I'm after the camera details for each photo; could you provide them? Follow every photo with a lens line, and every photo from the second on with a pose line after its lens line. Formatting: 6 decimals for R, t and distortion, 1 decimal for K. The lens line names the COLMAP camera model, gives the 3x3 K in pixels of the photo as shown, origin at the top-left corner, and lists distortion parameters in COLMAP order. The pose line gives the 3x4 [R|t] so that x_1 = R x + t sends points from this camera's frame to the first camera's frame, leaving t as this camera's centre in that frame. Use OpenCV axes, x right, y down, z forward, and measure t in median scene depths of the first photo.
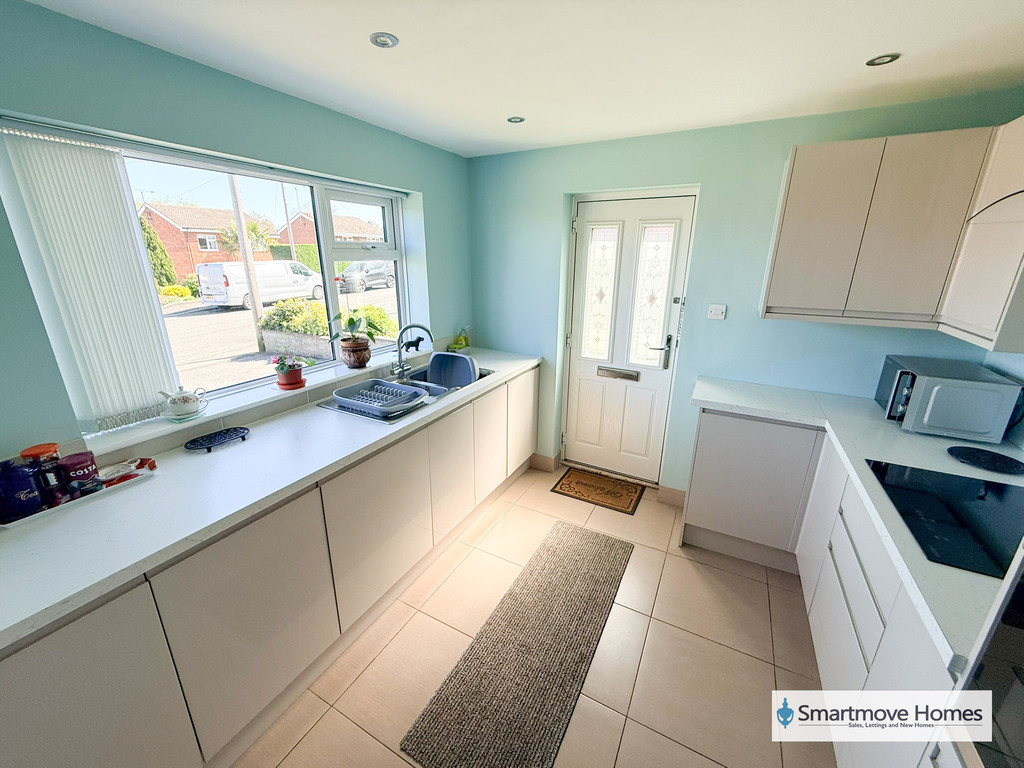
lens RADIAL K [[407.9, 0, 507.6], [0, 407.9, 382.6], [0, 0, 1]] dist [-0.001630, -0.000334]
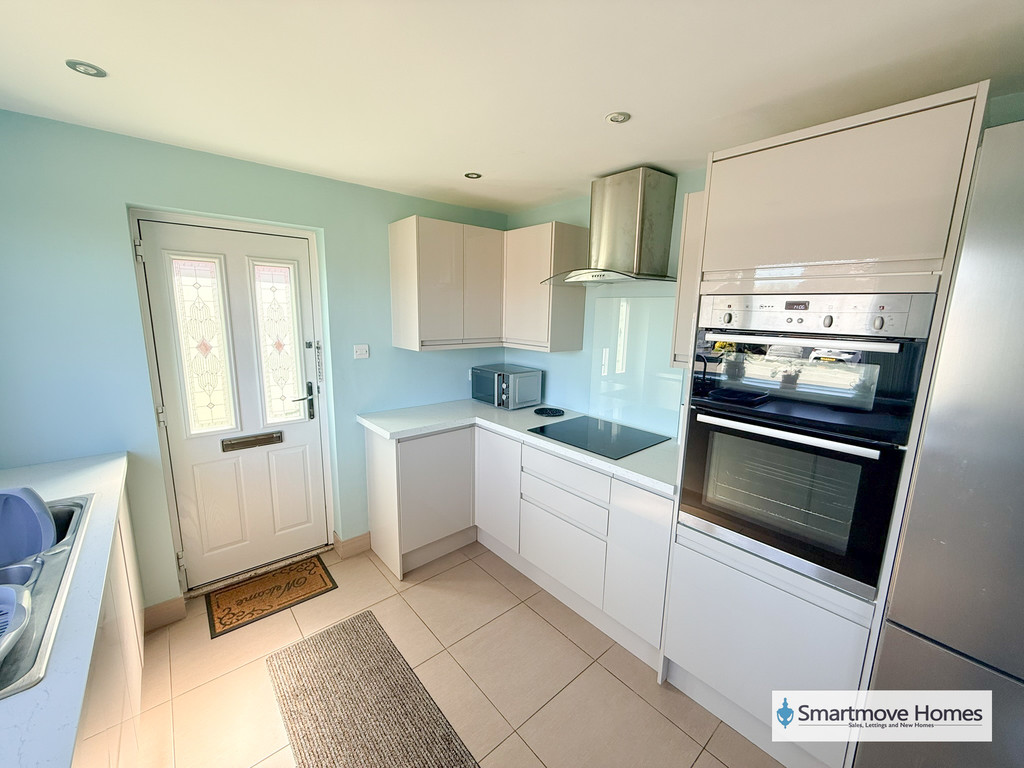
lens RADIAL K [[407.9, 0, 508.2], [0, 407.9, 382.5], [0, 0, 1]] dist [-0.001630, -0.000334]
pose [[0.355639, -0.161914, 0.920492, -0.289440], [0.264325, 0.962096, 0.067108, -0.057589], [-0.896467, 0.219442, 0.384957, 0.236088]]
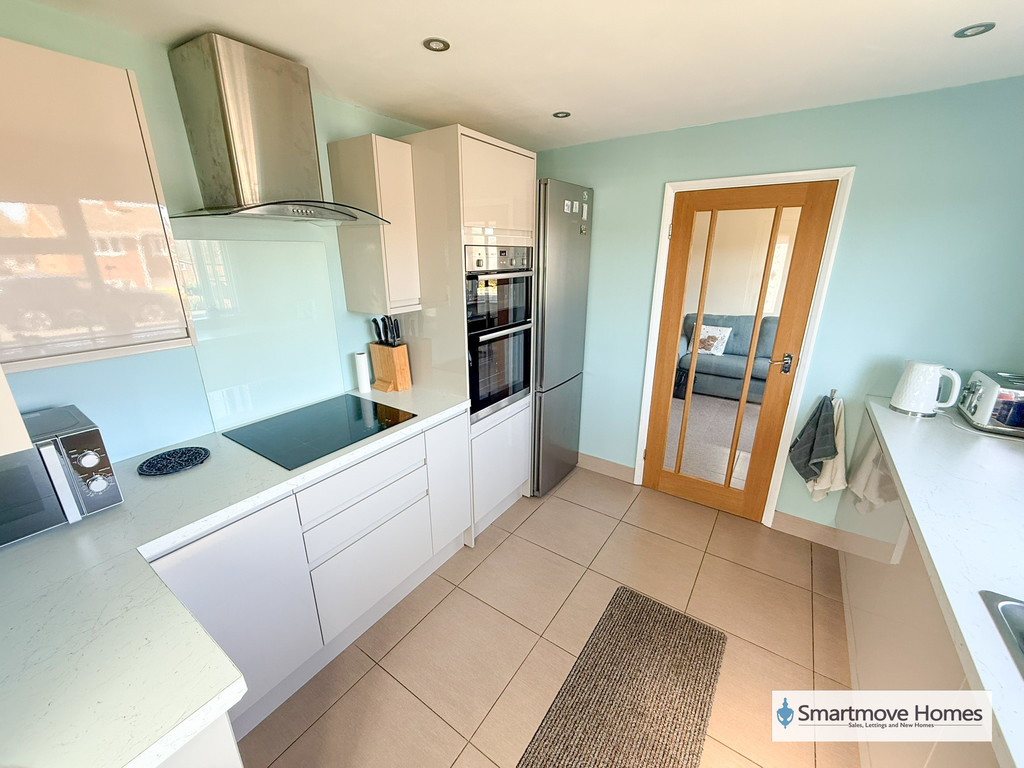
lens RADIAL K [[407.9, 0, 510.2], [0, 407.9, 385.4], [0, 0, 1]] dist [-0.001630, -0.000334]
pose [[-0.994495, -0.031699, 0.099869, 0.161089], [0.032184, 0.814649, 0.579061, -0.264722], [-0.099714, 0.579088, -0.809144, 0.863669]]
